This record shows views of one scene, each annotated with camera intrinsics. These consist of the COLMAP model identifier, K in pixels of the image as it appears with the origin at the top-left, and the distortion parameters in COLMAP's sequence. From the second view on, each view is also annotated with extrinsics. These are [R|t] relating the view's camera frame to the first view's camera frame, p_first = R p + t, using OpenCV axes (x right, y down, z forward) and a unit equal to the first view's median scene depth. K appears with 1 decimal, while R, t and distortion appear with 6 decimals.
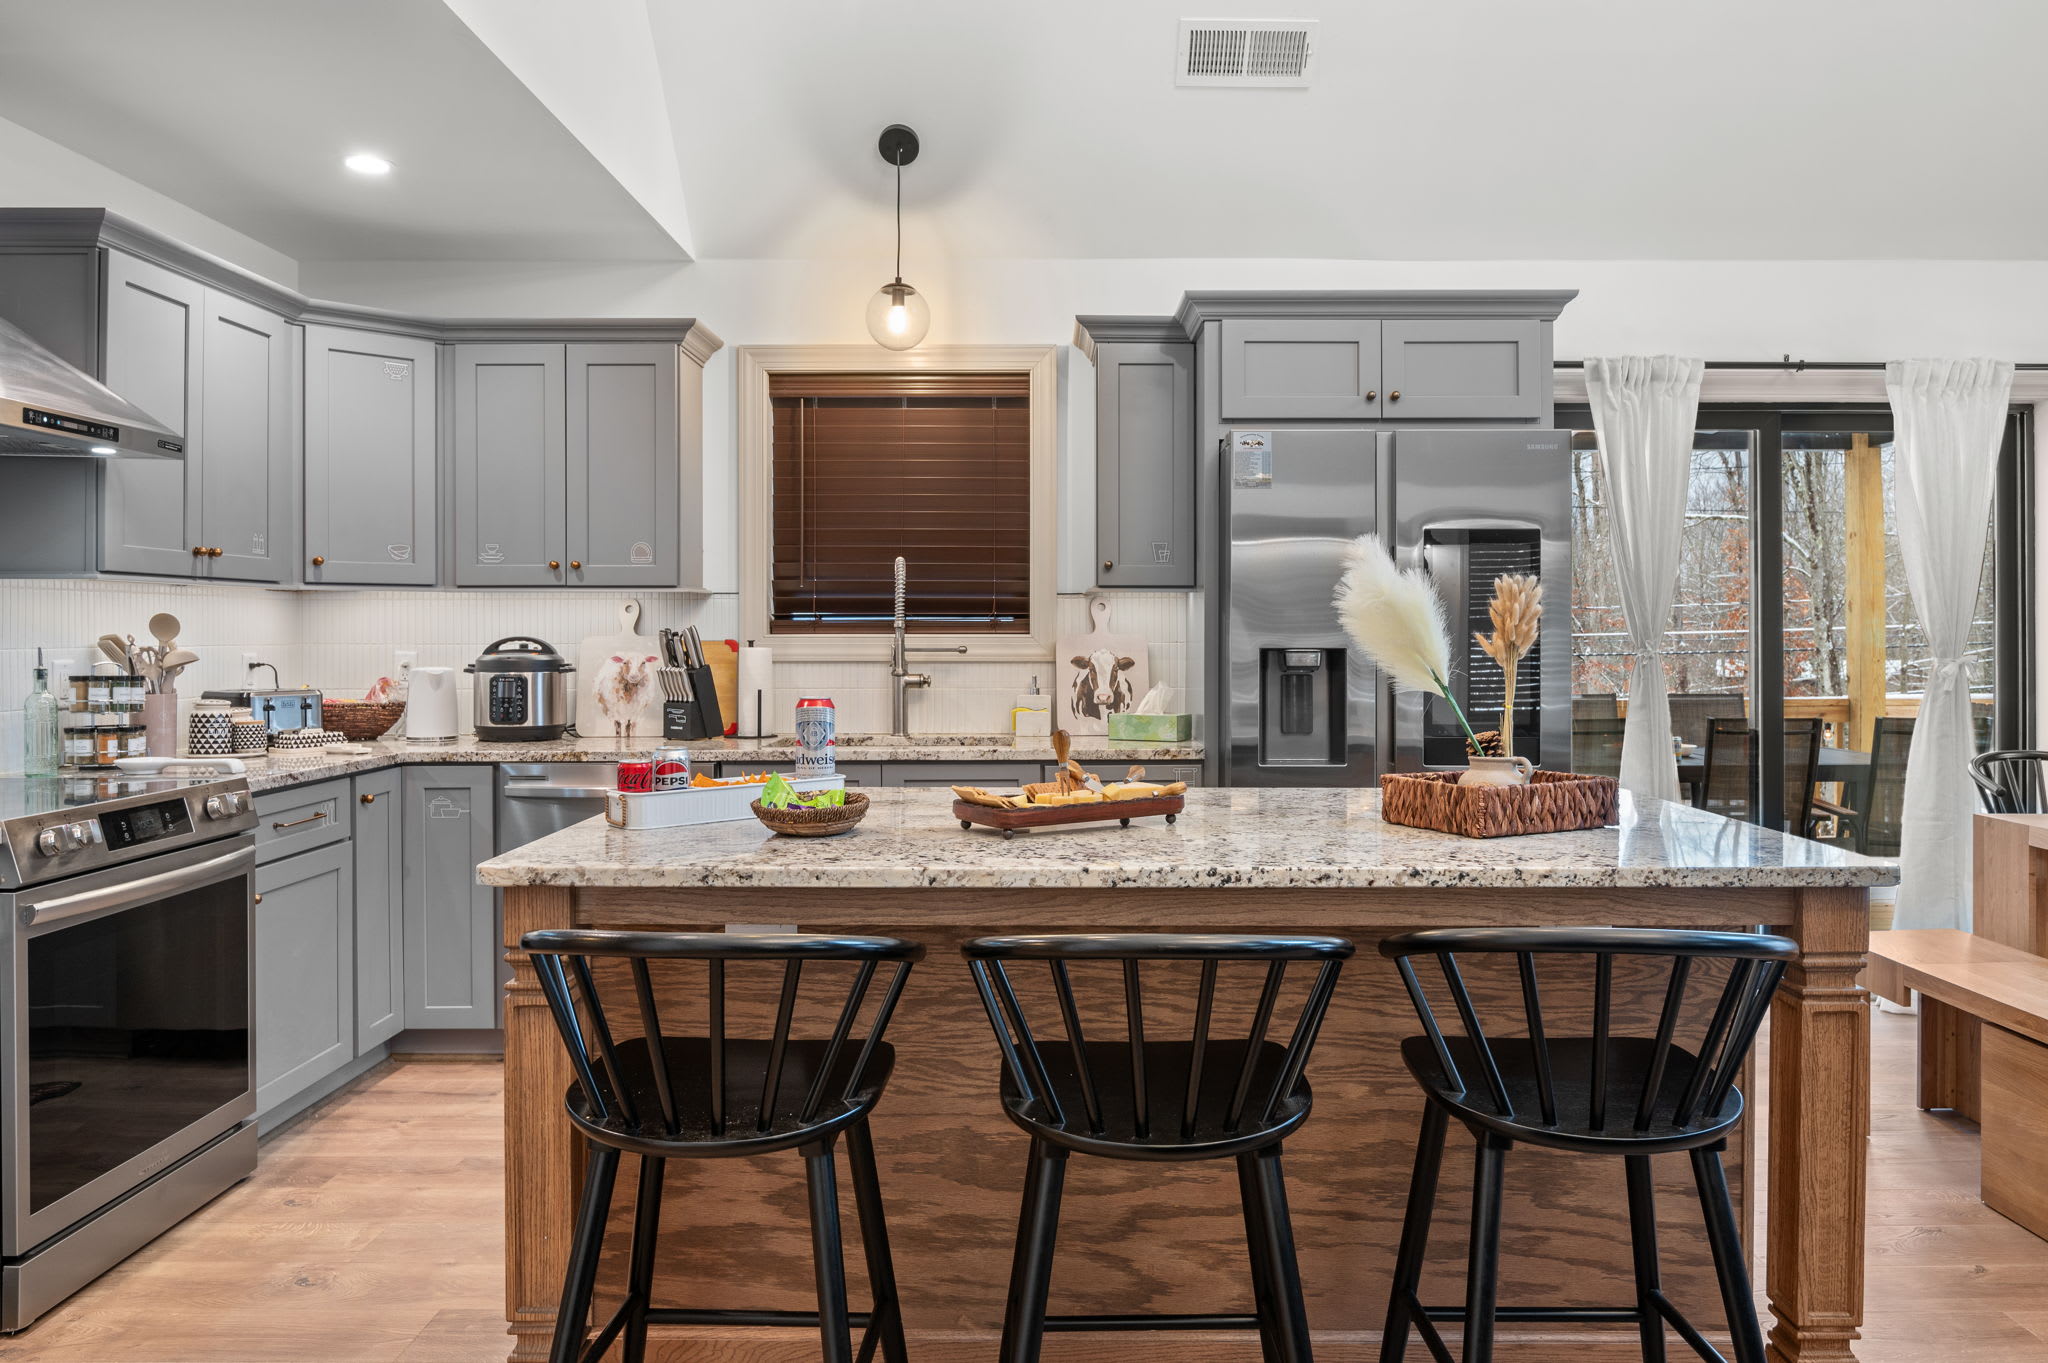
lens RADIAL K [[1437.1, 0, 1058.0], [0, 1437.1, 626.9], [0, 0, 1]] dist [-0.002129, -0.008790]
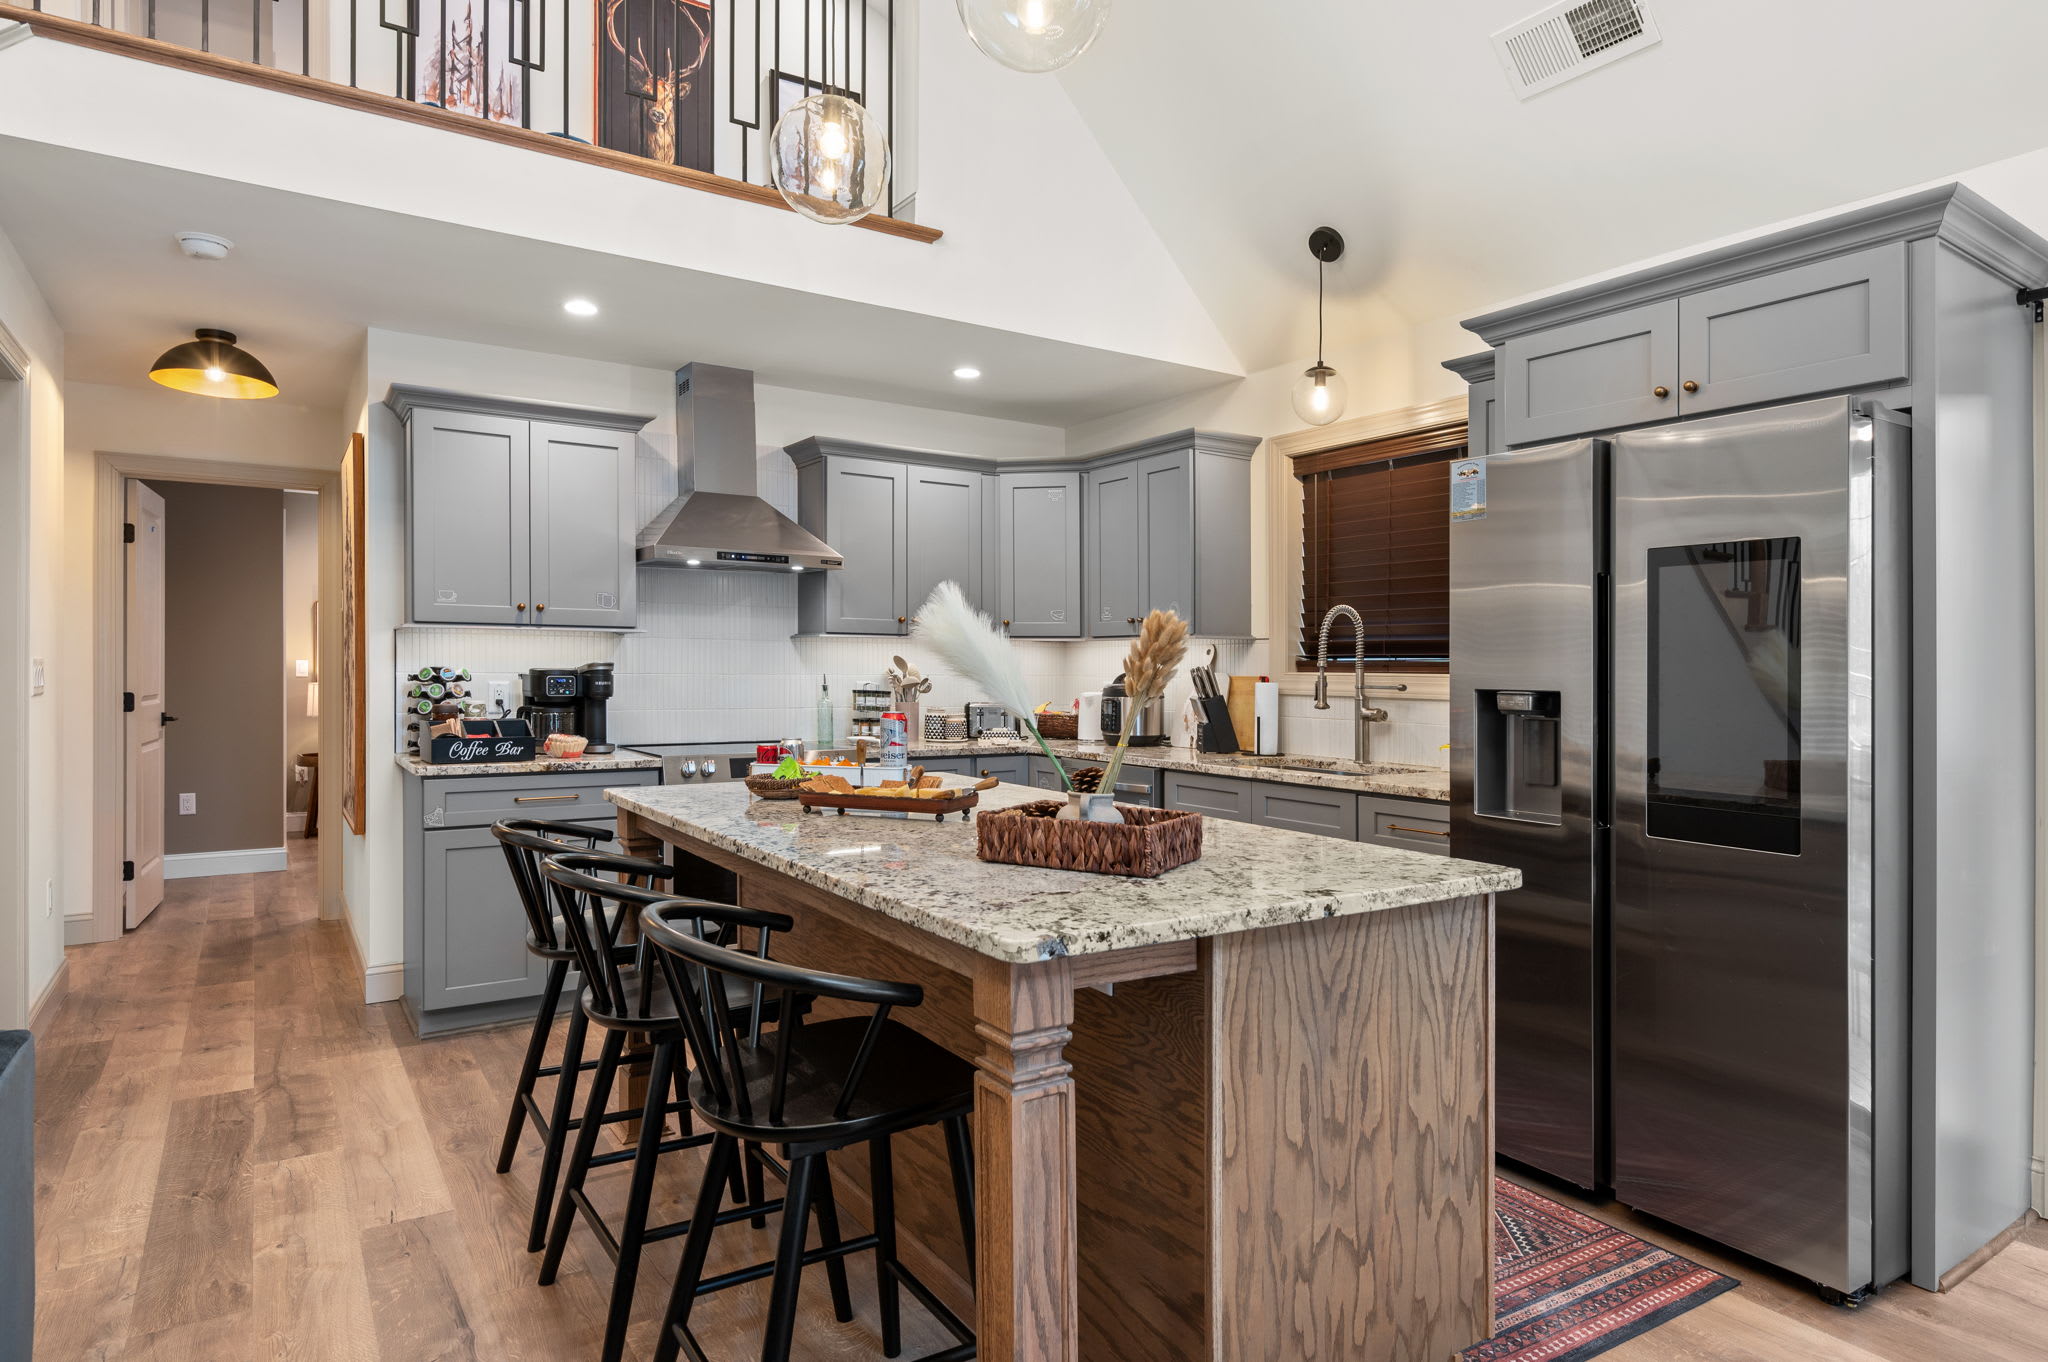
lens RADIAL K [[1187.9, 0, 1028.5], [0, 1187.9, 649.5], [0, 0, 1]] dist [0.010010, -0.003148]
pose [[0.544724, -0.007446, -0.838583, 0.541282], [-0.008049, 0.999868, -0.014106, 0.001922], [0.838577, 0.014433, 0.544592, 0.283113]]
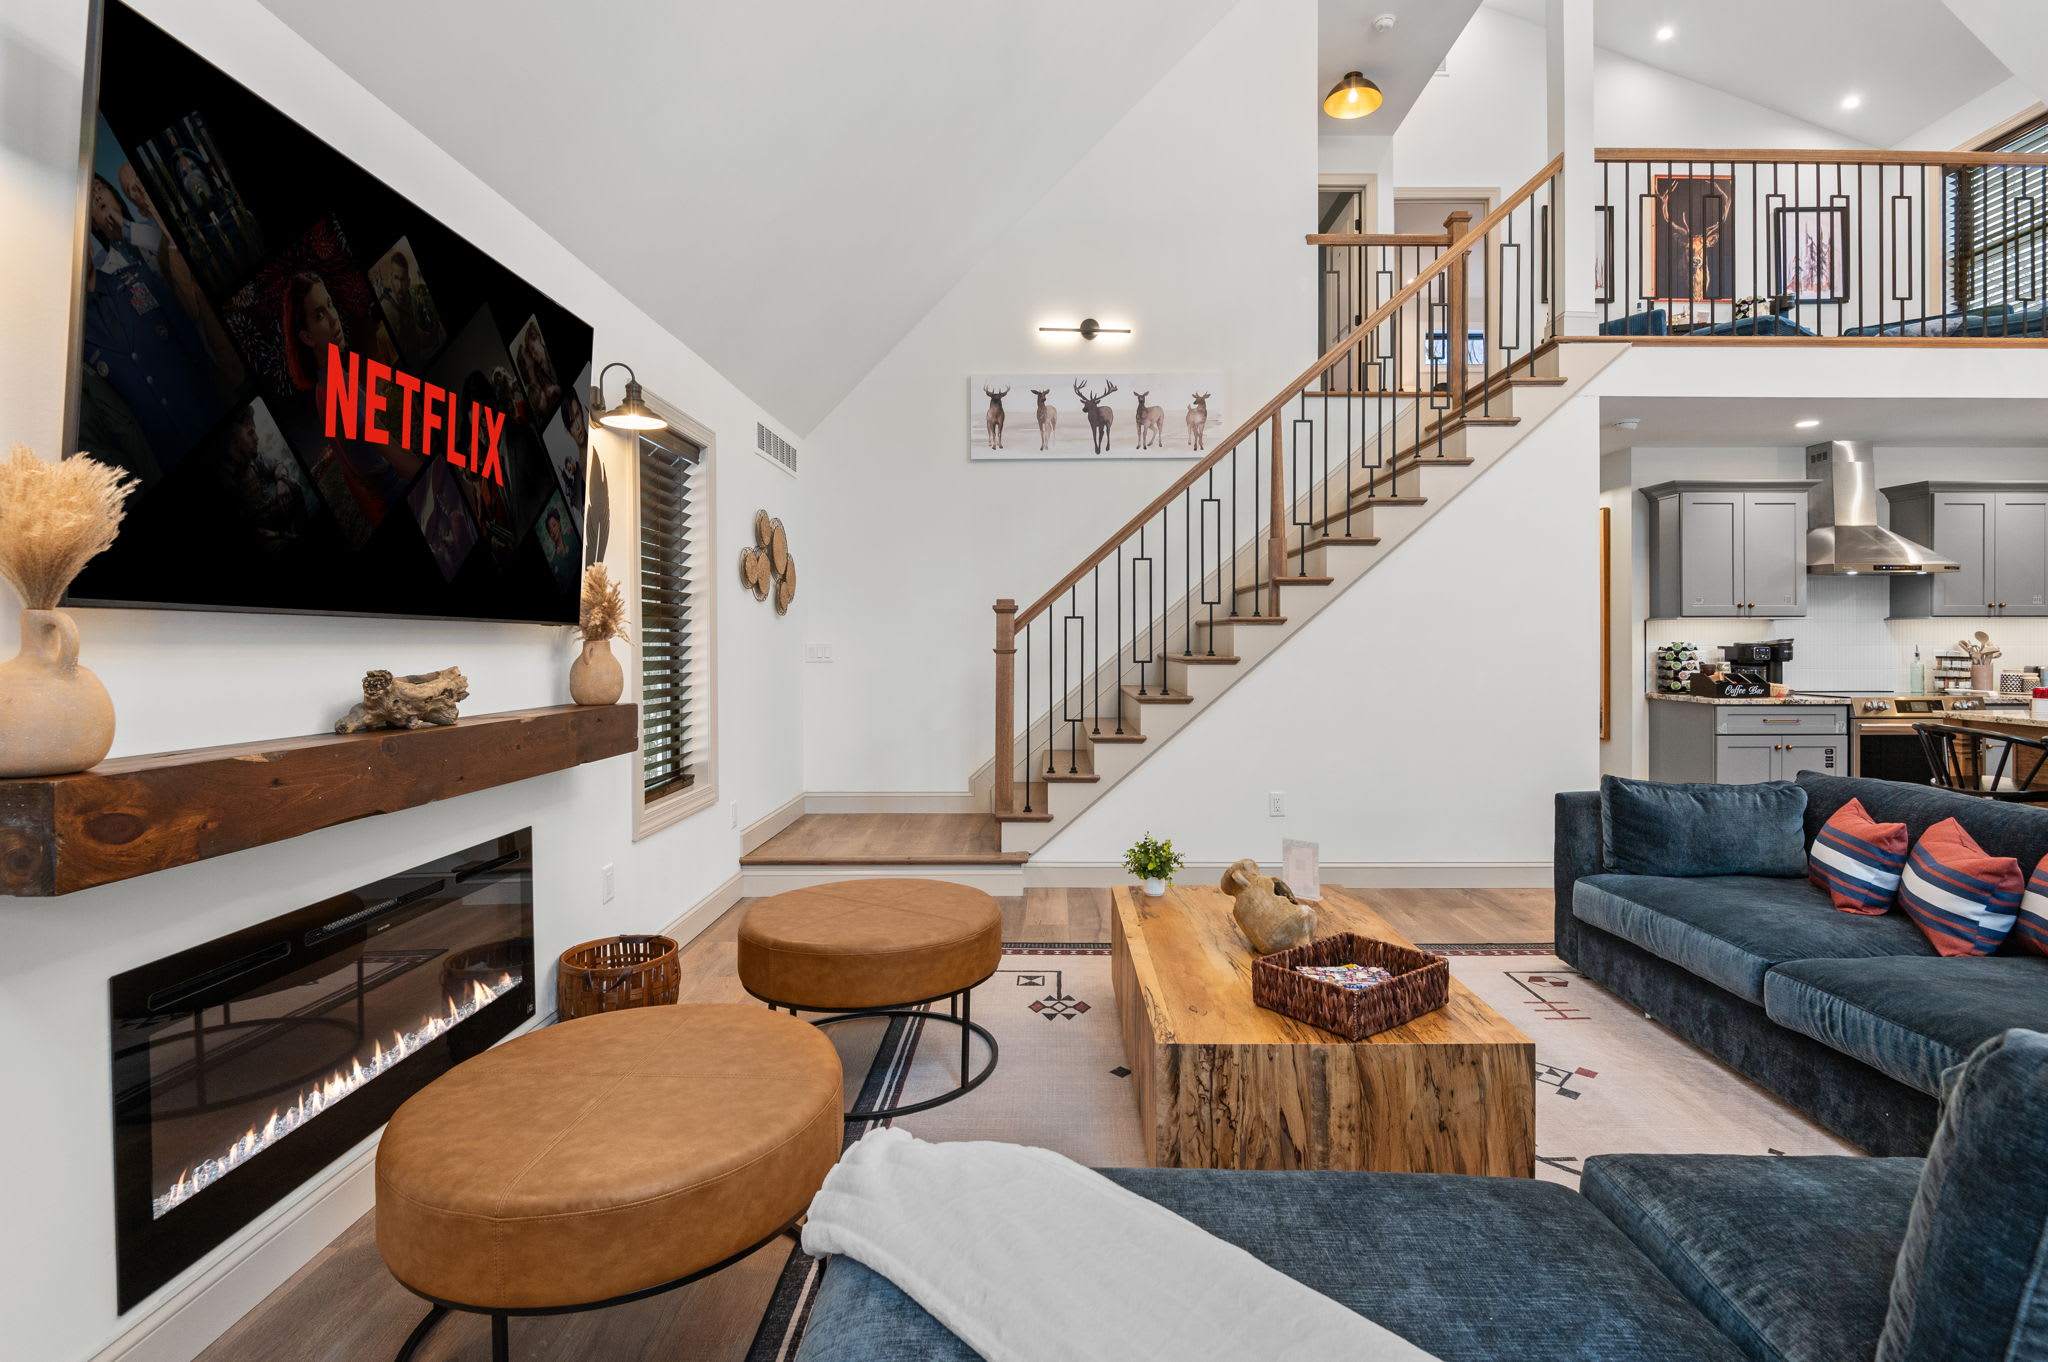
lens RADIAL K [[985.9, 0, 1023.1], [0, 985.9, 653.6], [0, 0, 1]] dist [-0.003760, -0.006333]
pose [[-0.015080, 0.013907, -0.999790, 0.842125], [0.004153, 0.999896, 0.013846, -0.000987], [0.999878, -0.003944, -0.015136, -0.471067]]
